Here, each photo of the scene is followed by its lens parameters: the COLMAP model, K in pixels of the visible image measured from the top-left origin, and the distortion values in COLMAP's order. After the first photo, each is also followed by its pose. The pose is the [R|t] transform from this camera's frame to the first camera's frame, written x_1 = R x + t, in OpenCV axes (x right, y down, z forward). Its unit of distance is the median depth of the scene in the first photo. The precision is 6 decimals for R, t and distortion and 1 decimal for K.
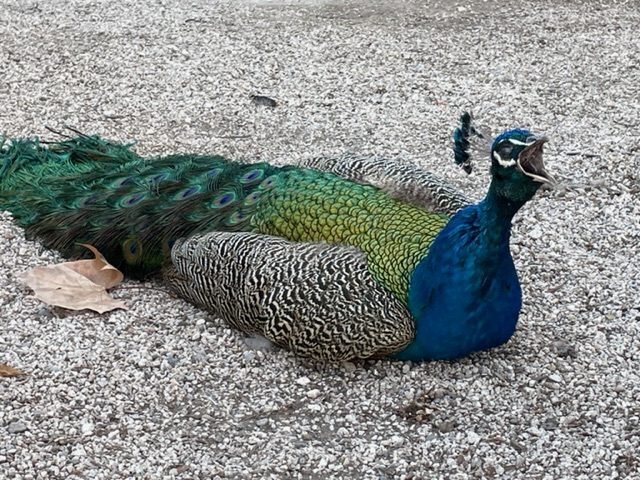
lens RADIAL K [[950.8, 0, 320.0], [0, 950.8, 240.0], [0, 0, 1]] dist [0.026156, 0.083531]
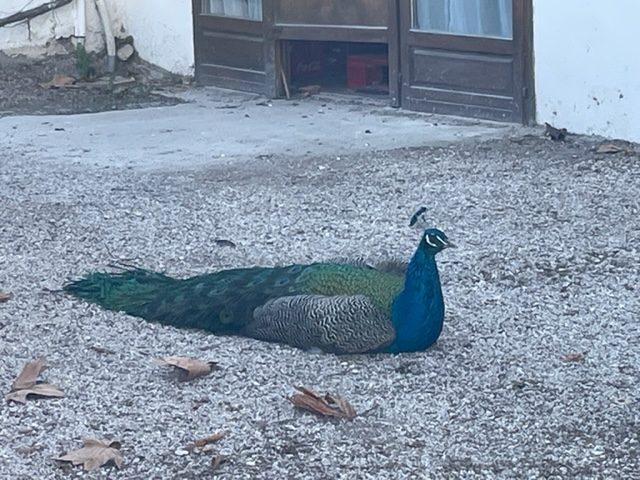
lens RADIAL K [[2486.7, 0, 320.0], [0, 2486.7, 240.0], [0, 0, 1]] dist [0.207339, 1.596465]
pose [[0.959682, -0.058649, 0.274901, -1.167971], [0.110417, 0.978033, -0.176806, 0.639439], [-0.258492, 0.200031, 0.945076, -3.111148]]
